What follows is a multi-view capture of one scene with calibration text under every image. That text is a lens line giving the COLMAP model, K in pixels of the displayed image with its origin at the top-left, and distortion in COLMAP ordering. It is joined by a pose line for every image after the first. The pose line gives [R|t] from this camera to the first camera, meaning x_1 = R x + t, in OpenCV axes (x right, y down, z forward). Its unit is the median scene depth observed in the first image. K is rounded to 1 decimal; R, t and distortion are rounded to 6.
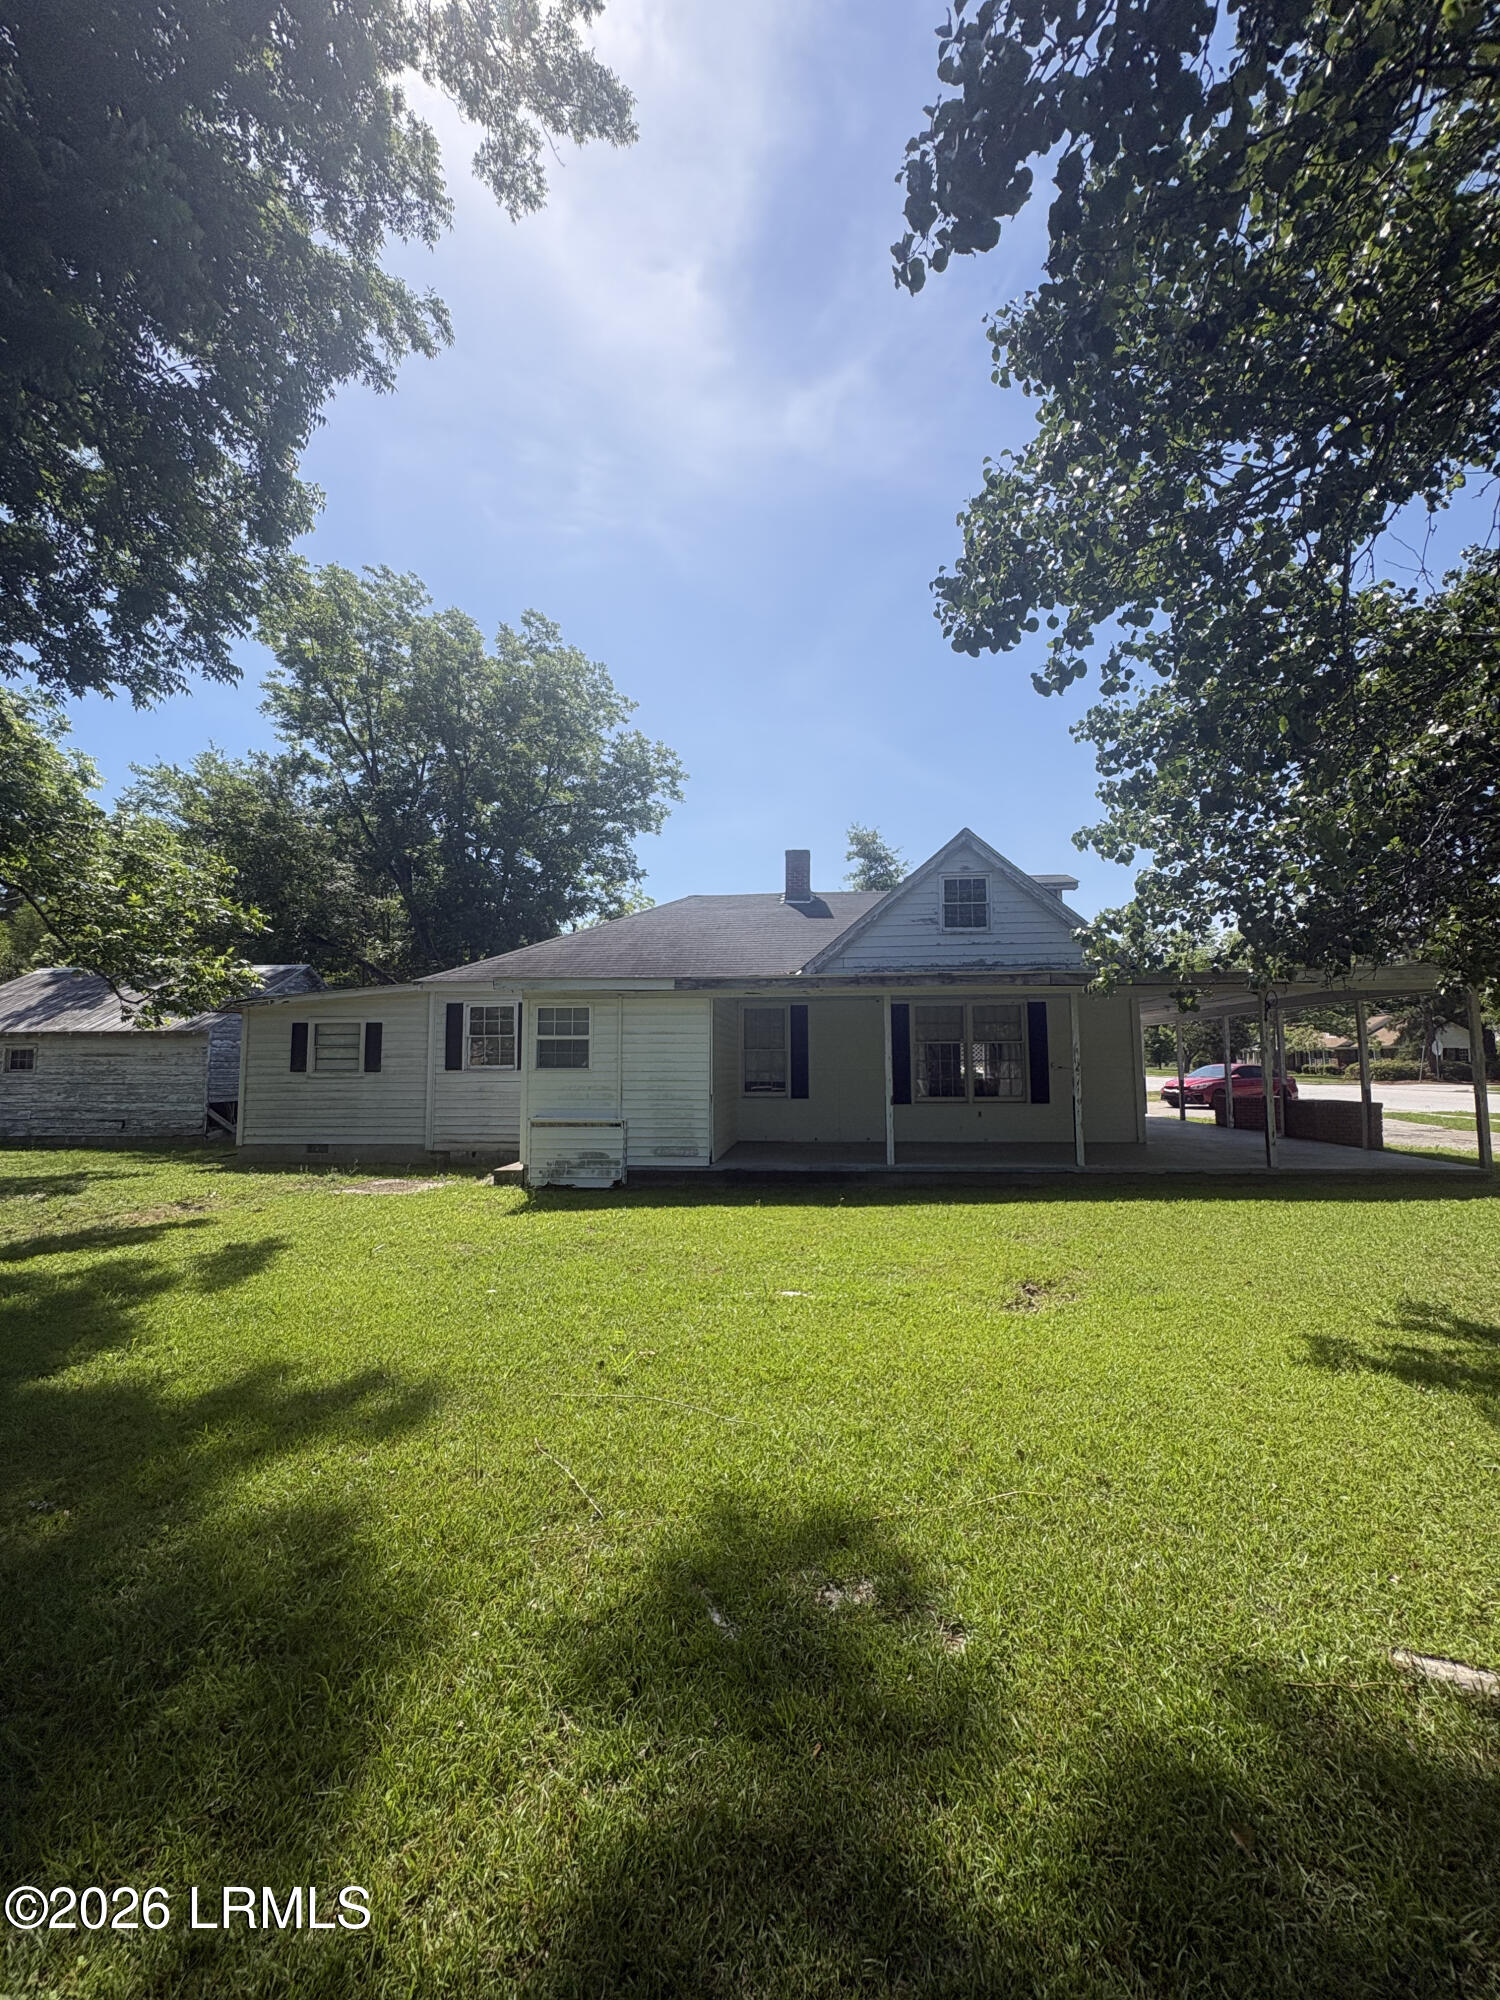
lens RADIAL K [[792.1, 0, 749.3], [0, 792.1, 996.9], [0, 0, 1]] dist [0.001261, -0.000216]
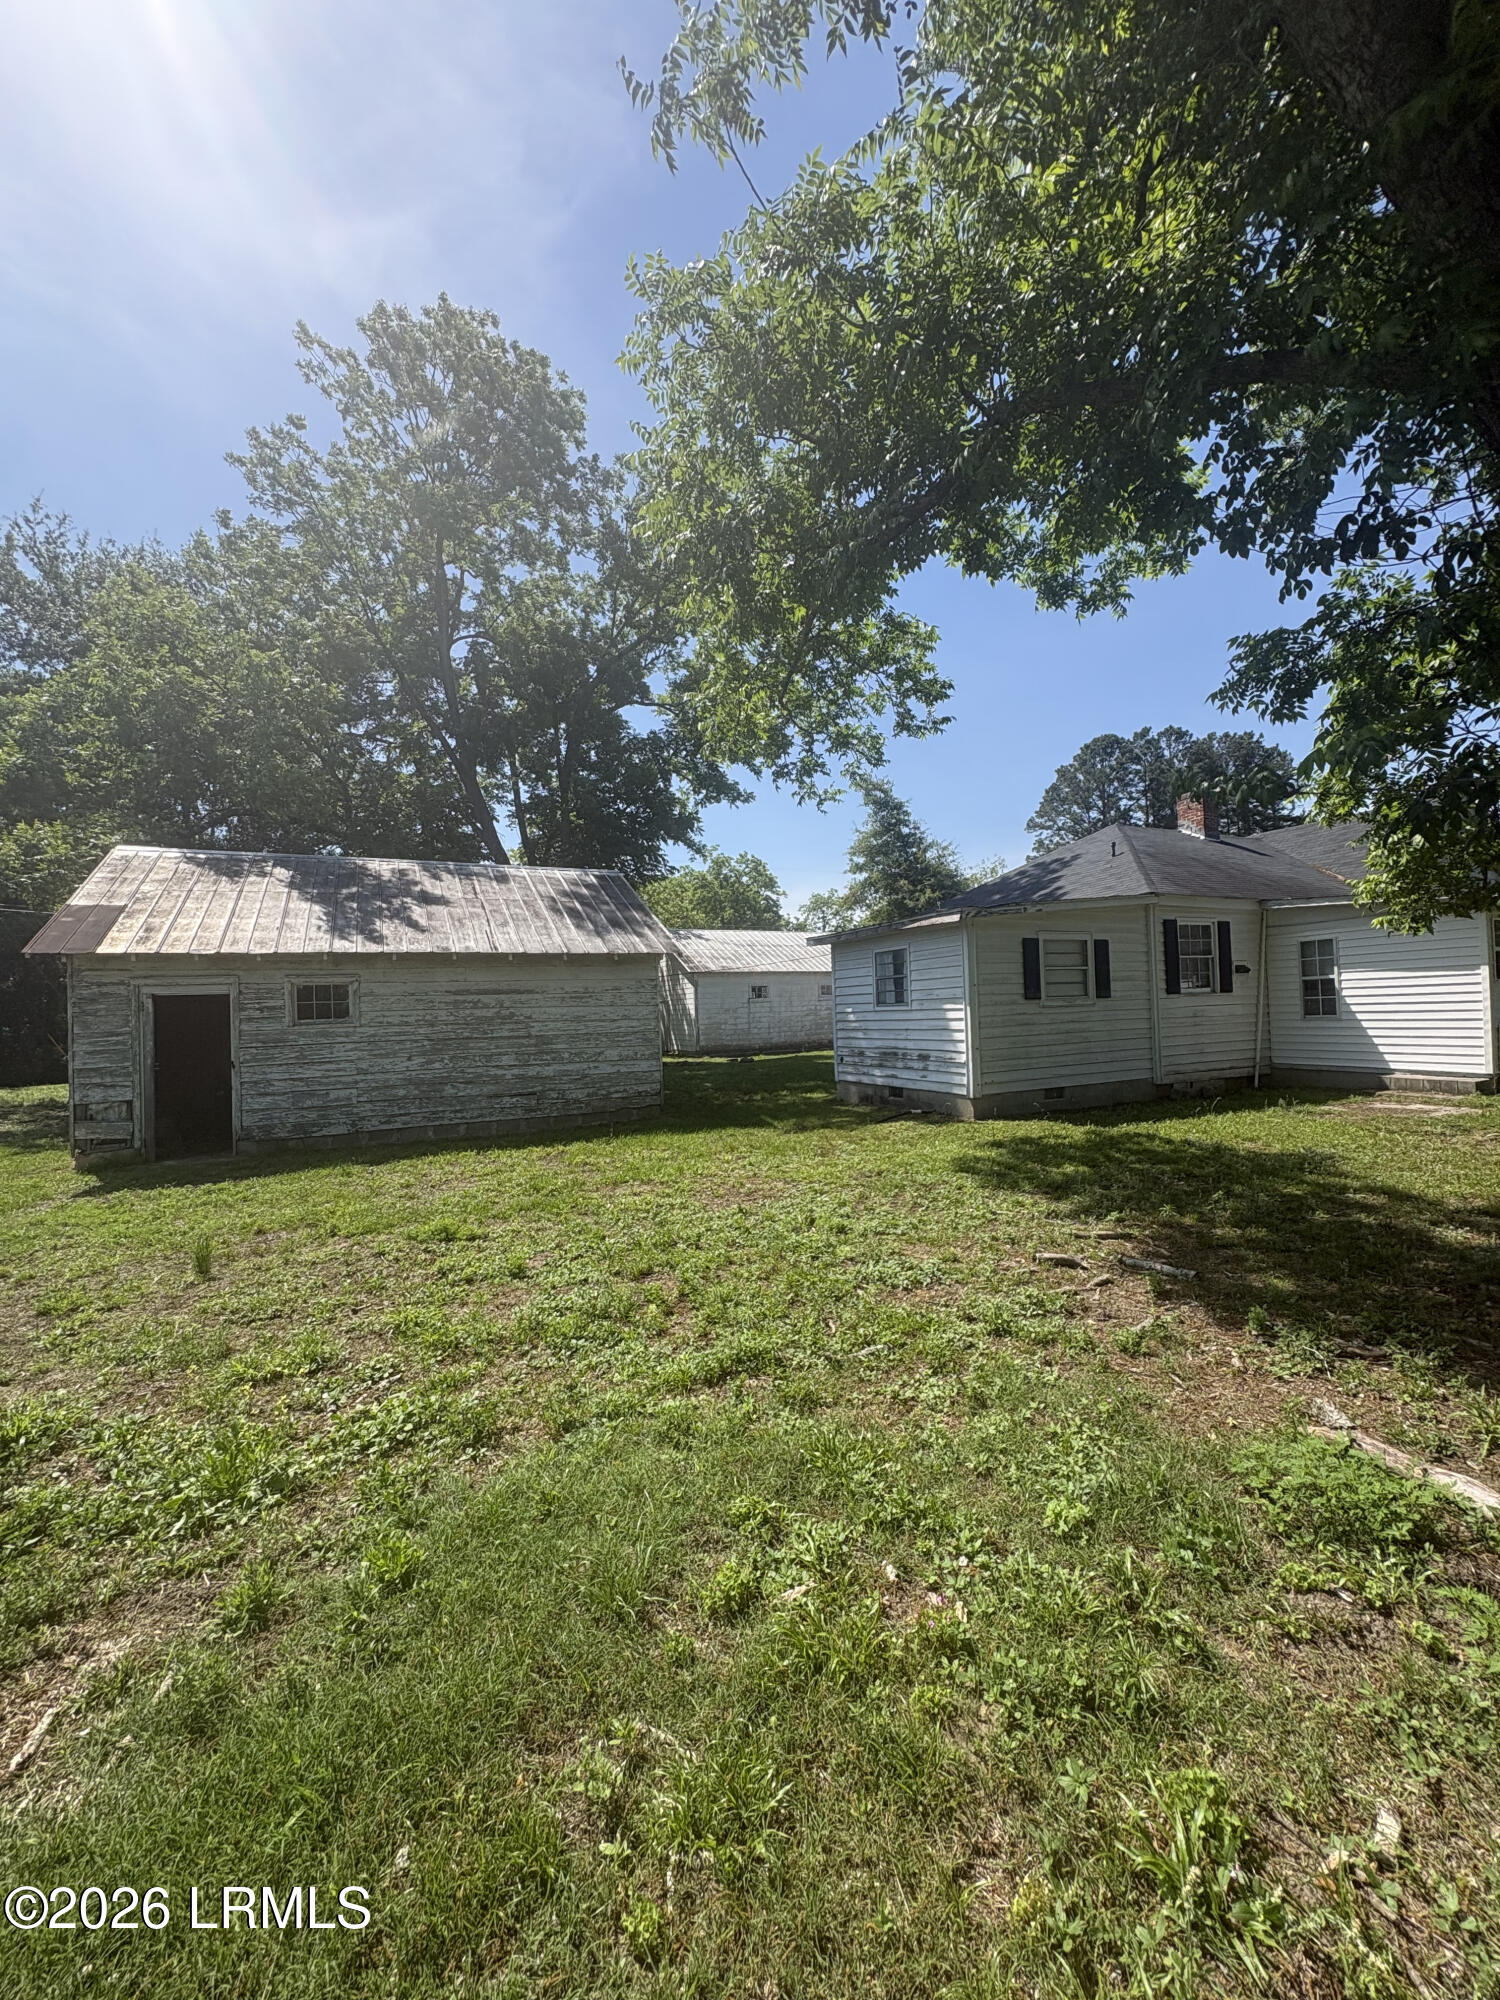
lens RADIAL K [[792.1, 0, 749.7], [0, 792.1, 1002.3], [0, 0, 1]] dist [0.001261, -0.000216]
pose [[0.860877, -0.010316, 0.508709, -1.217153], [-0.012129, 0.999094, 0.040785, 0.067995], [-0.508669, -0.041281, 0.859972, 0.456731]]
